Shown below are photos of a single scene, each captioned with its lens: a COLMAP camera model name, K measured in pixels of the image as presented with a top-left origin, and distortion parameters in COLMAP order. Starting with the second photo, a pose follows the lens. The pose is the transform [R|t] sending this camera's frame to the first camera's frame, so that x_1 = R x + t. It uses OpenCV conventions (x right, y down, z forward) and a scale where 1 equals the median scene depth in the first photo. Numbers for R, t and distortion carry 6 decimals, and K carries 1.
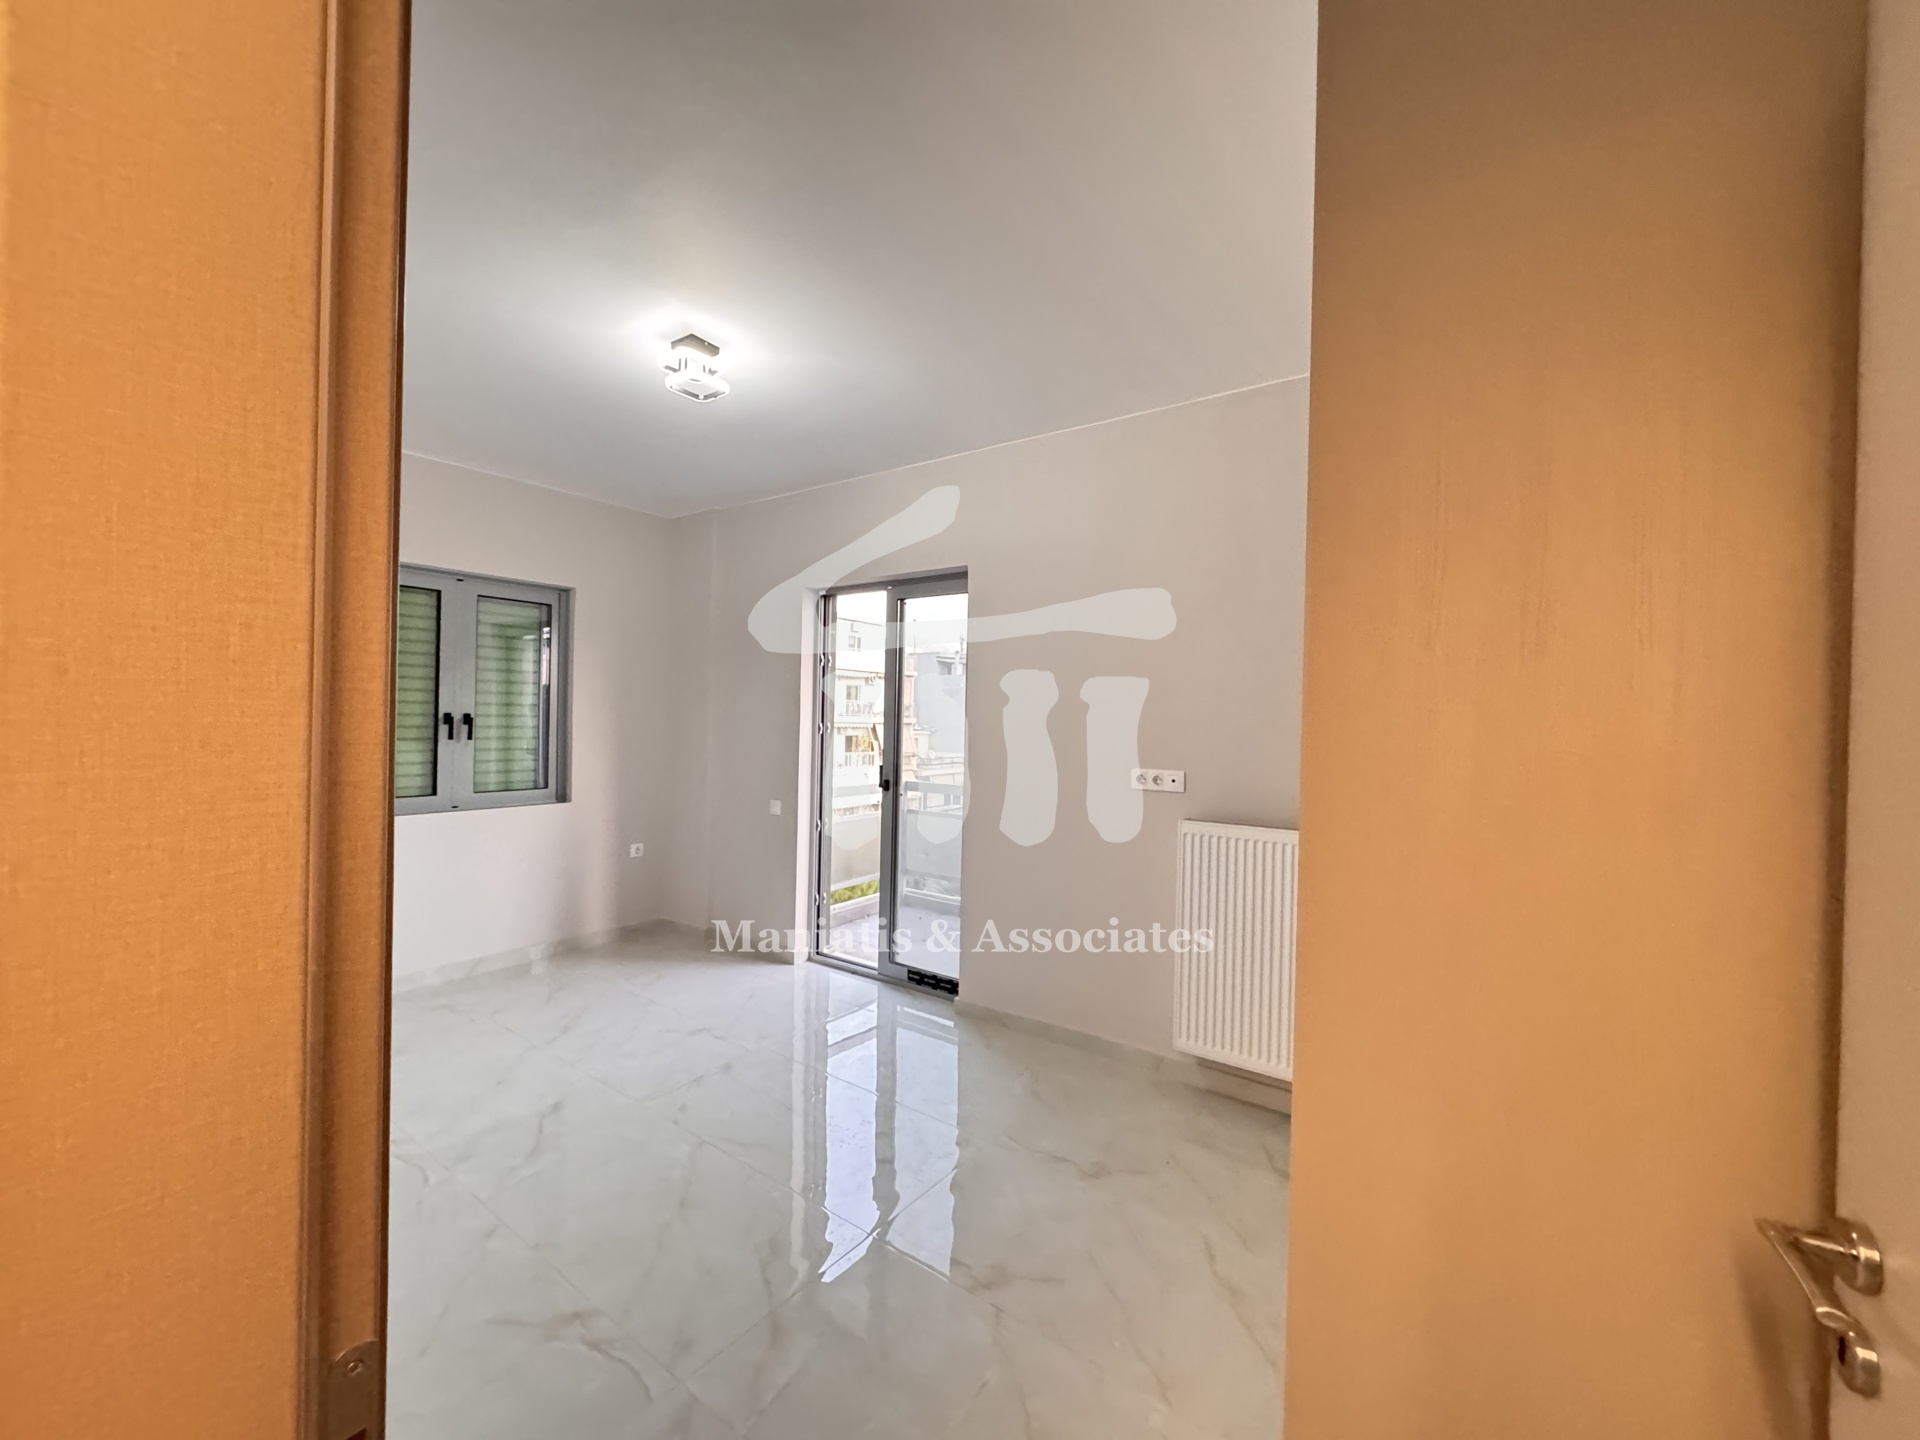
lens RADIAL K [[772.8, 0, 964.1], [0, 772.8, 719.1], [0, 0, 1]] dist [-0.001595, -0.000171]
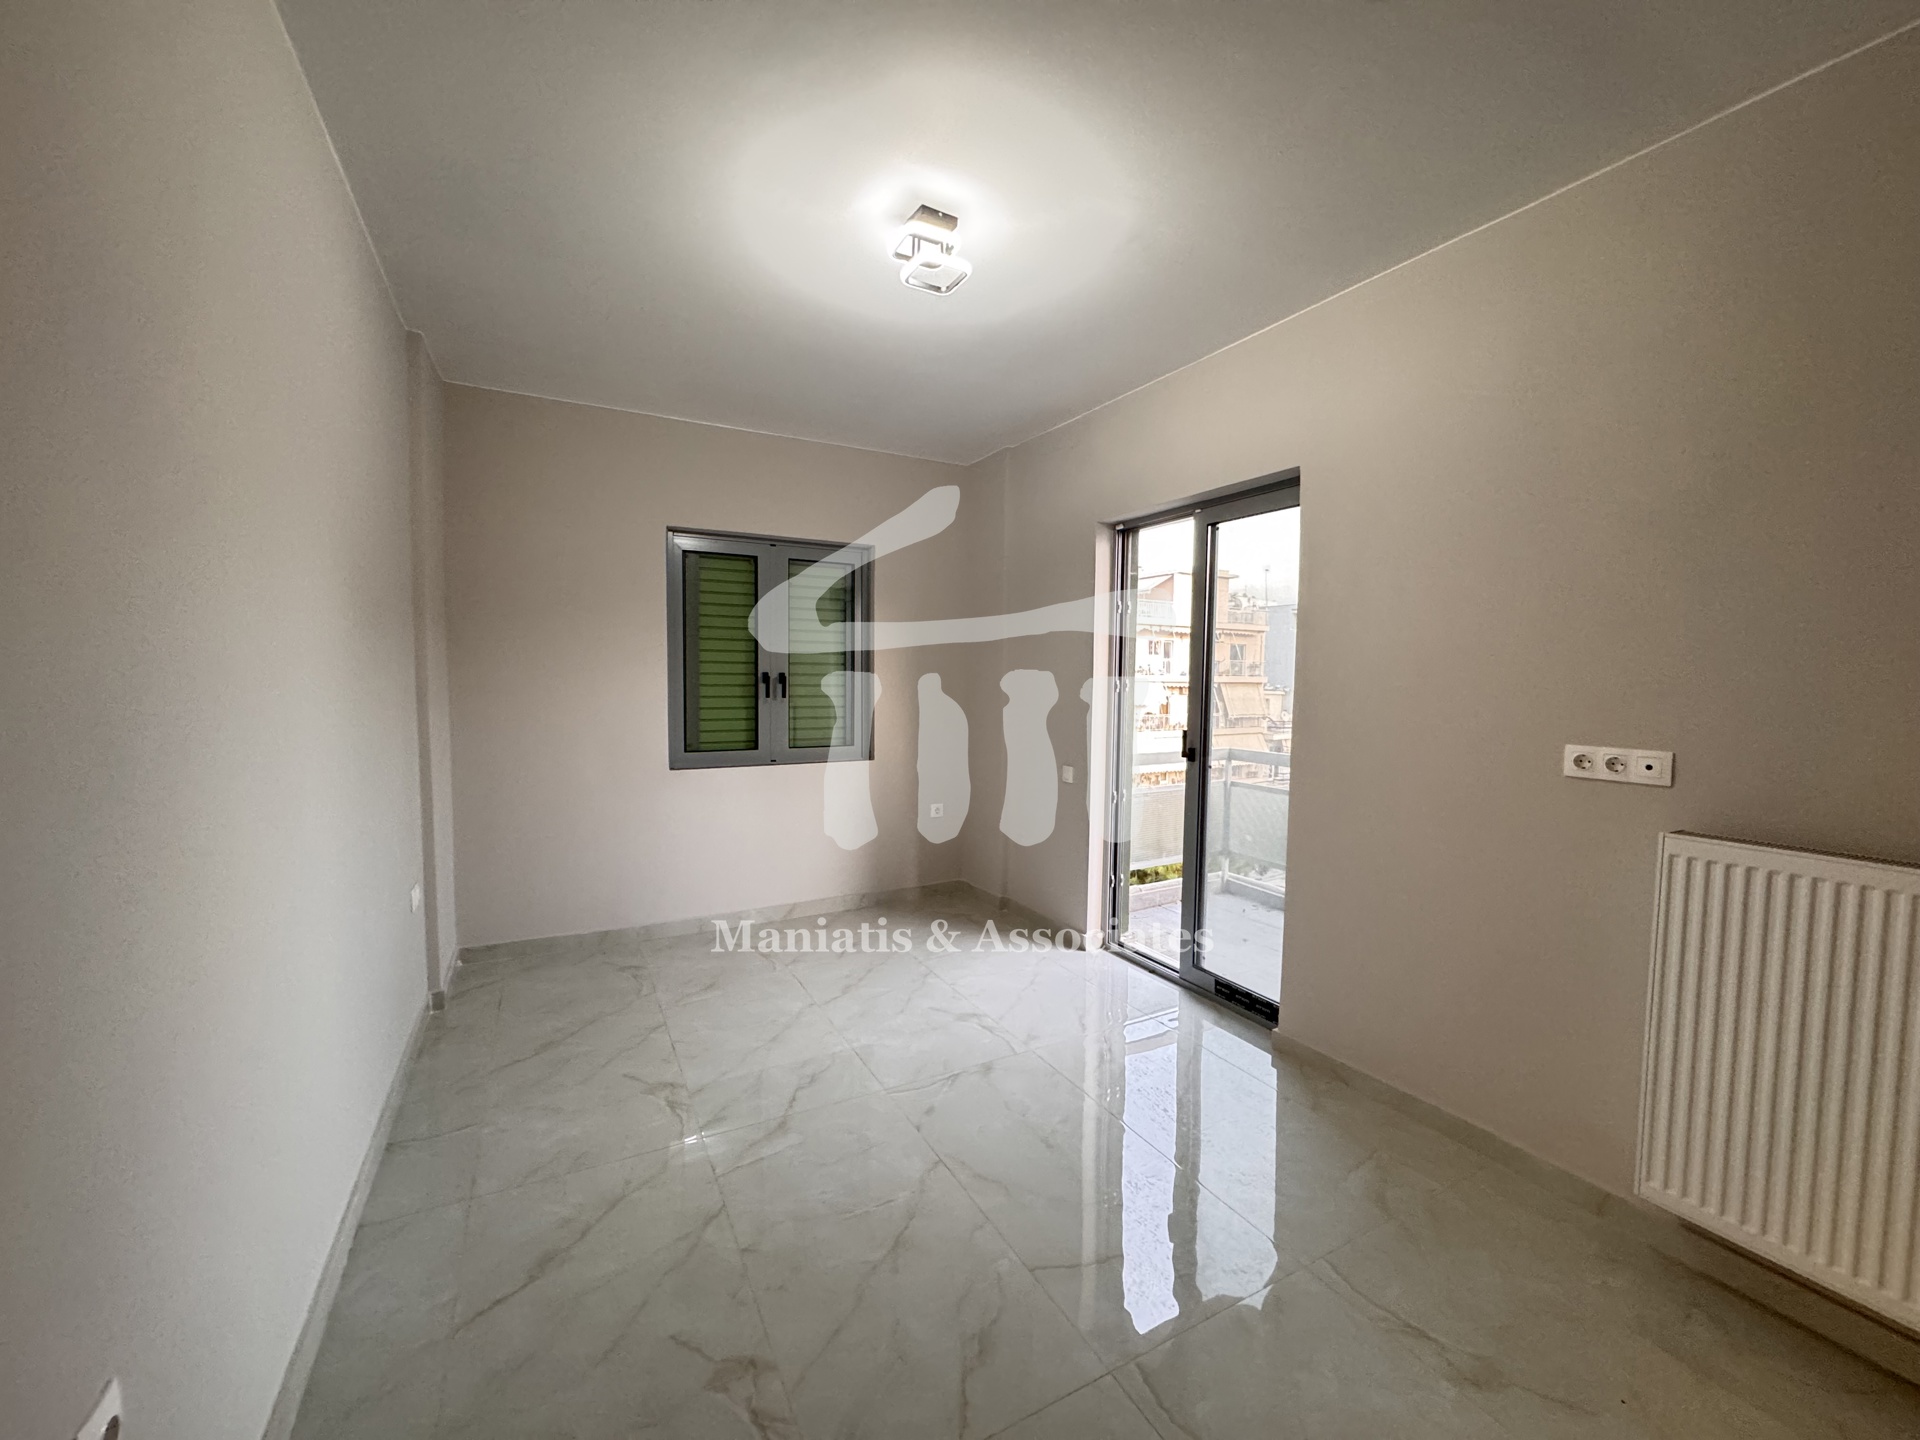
lens RADIAL K [[767.5, 0, 960.7], [0, 767.5, 721.3], [0, 0, 1]] dist [0.000066, -0.000282]
pose [[0.902969, 0.016347, -0.429394, 0.028445], [0.007046, 0.998579, 0.052833, 0.005486], [0.429648, -0.050732, 0.901570, 0.162475]]
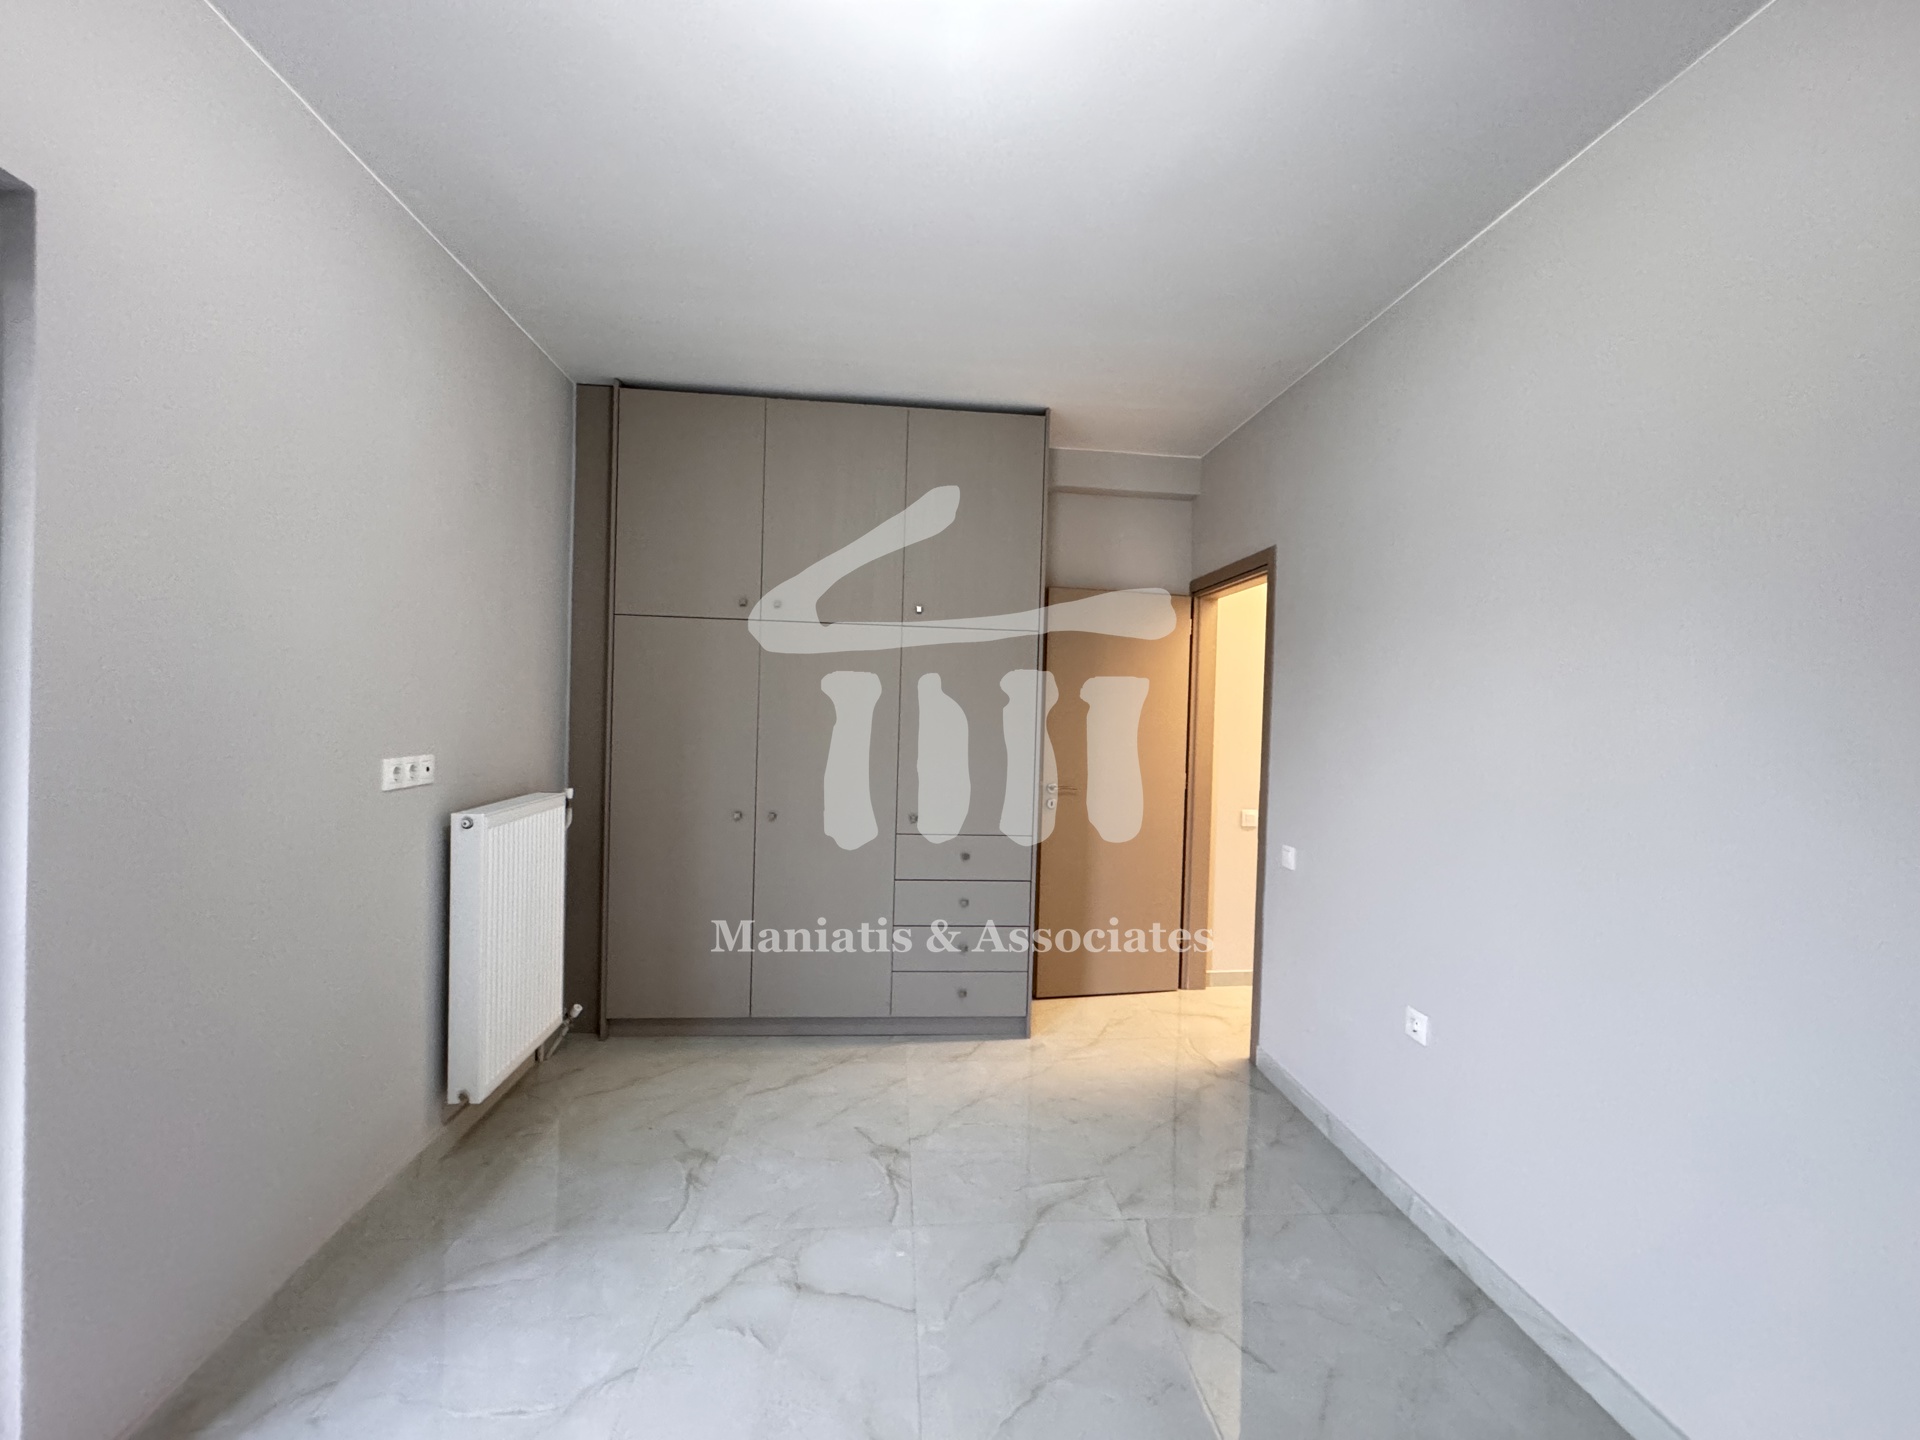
lens RADIAL K [[767.5, 0, 960.7], [0, 767.5, 721.3], [0, 0, 1]] dist [0.000066, -0.000282]
pose [[-0.656027, -0.052987, 0.752875, -0.454387], [-0.042328, 0.998546, 0.033395, -0.007168], [-0.753550, -0.009960, -0.657316, 0.840226]]
